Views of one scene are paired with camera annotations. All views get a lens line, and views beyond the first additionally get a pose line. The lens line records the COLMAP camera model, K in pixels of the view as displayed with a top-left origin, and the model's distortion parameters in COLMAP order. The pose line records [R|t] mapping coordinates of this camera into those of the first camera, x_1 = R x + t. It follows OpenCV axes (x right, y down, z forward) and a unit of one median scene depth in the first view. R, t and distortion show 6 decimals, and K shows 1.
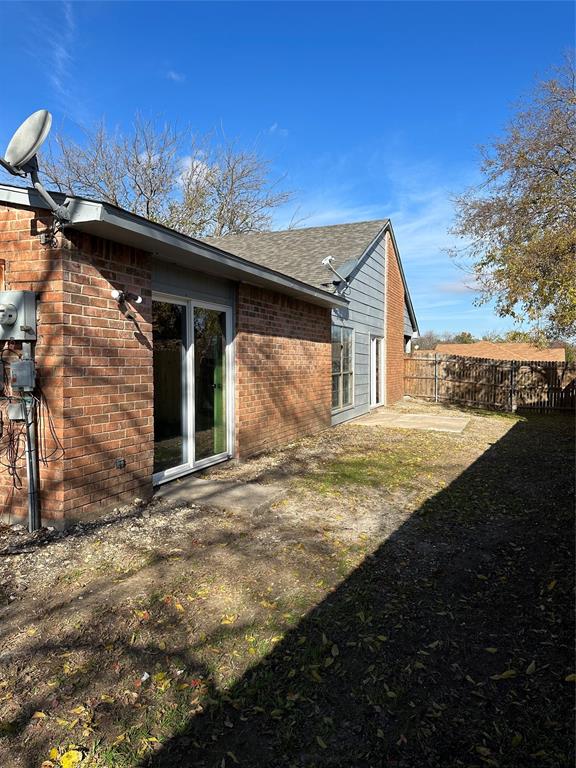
lens RADIAL K [[517.9, 0, 288.0], [0, 517.9, 384.0], [0, 0, 1]] dist [0.045599, -0.000361]
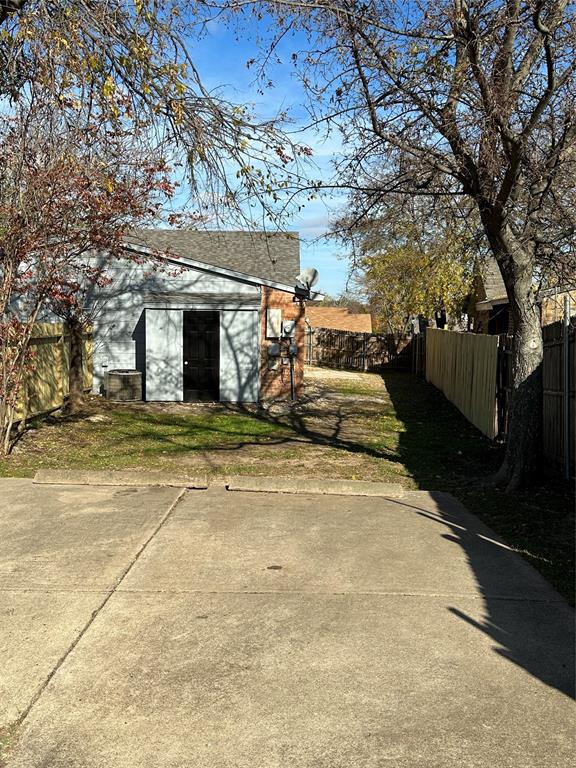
lens RADIAL K [[744.2, 0, 288.0], [0, 744.2, 384.0], [0, 0, 1]] dist [0.155488, 0.001370]
pose [[0.915153, -0.017208, 0.402740, -0.604315], [-0.002251, 0.998855, 0.047793, -0.005823], [-0.403101, -0.044644, 0.914066, -0.779147]]
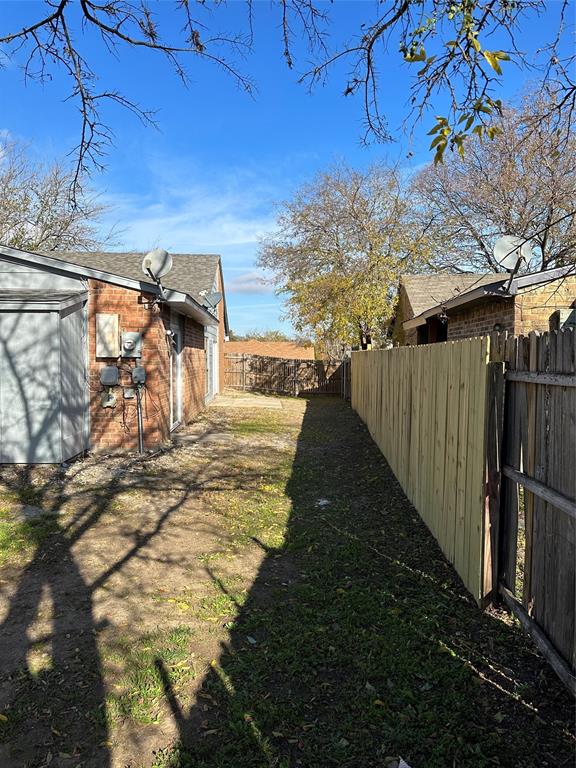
lens RADIAL K [[517.9, 0, 288.0], [0, 517.9, 384.0], [0, 0, 1]] dist [0.045599, -0.000361]
pose [[0.897718, -0.013914, 0.440351, -0.230718], [0.007085, 0.999828, 0.017148, -0.003272], [-0.440514, -0.012274, 0.897662, -0.272287]]
